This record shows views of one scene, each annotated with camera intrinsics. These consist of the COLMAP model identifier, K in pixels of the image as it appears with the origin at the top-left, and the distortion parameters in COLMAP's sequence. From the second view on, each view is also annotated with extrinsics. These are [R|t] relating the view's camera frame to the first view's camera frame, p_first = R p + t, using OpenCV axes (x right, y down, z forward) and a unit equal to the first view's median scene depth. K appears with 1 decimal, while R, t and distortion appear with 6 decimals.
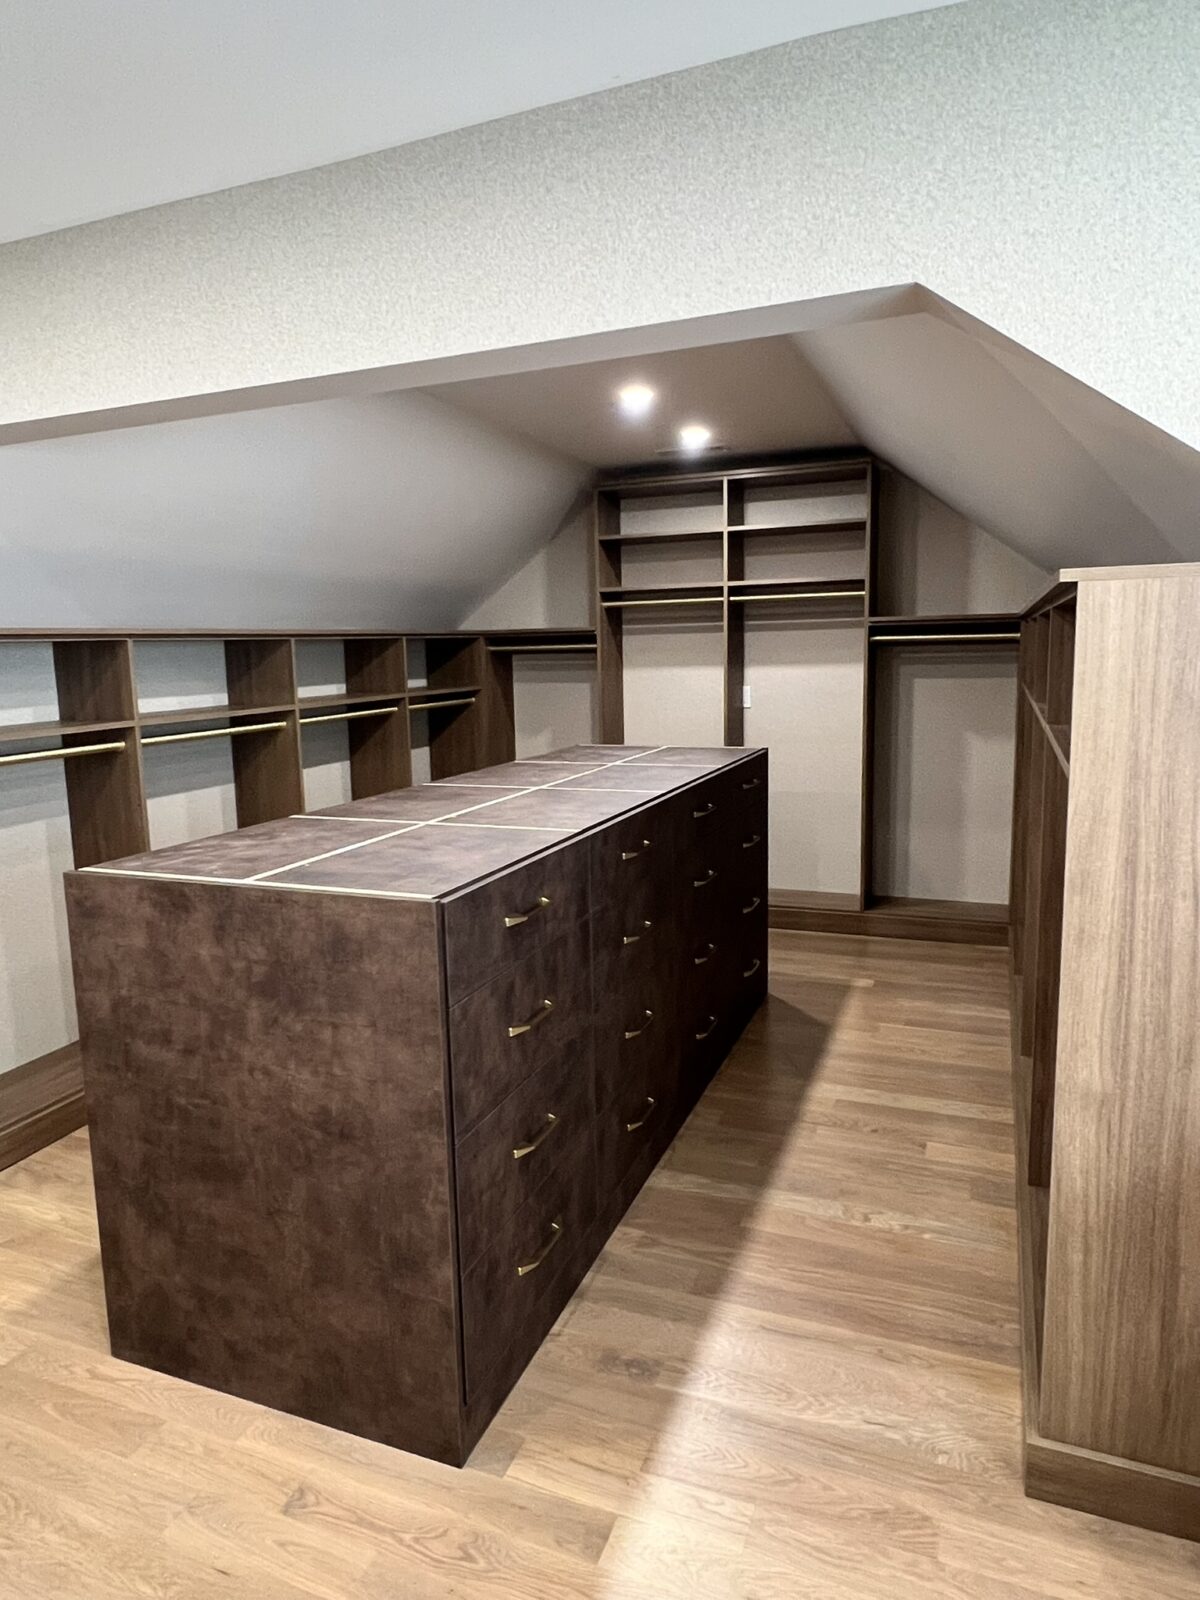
lens RADIAL K [[992.1, 0, 597.9], [0, 992.1, 792.7], [0, 0, 1]] dist [0.001435, -0.001394]
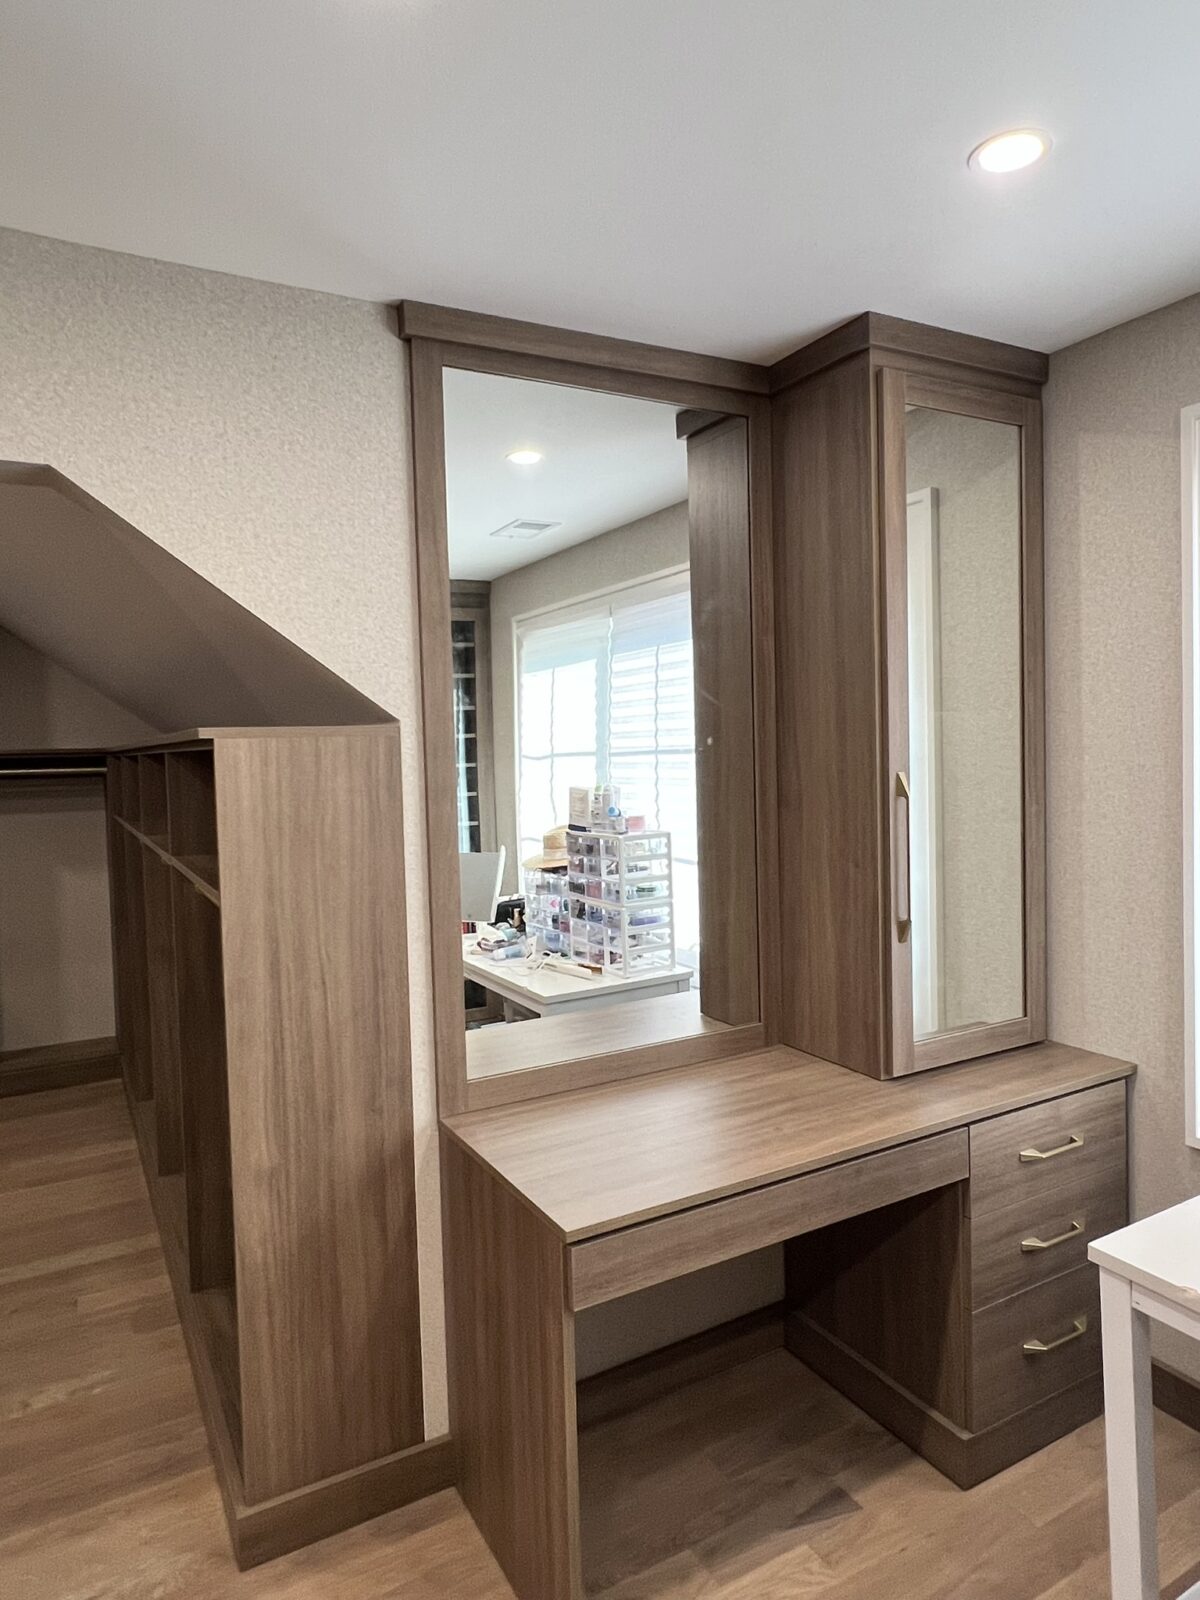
lens RADIAL K [[992.1, 0, 597.9], [0, 992.1, 792.7], [0, 0, 1]] dist [0.001435, -0.001394]
pose [[0.629935, -0.025087, 0.776243, -0.150325], [0.121478, 0.990359, -0.066575, -0.011274], [-0.767089, 0.136235, 0.626909, -0.094913]]
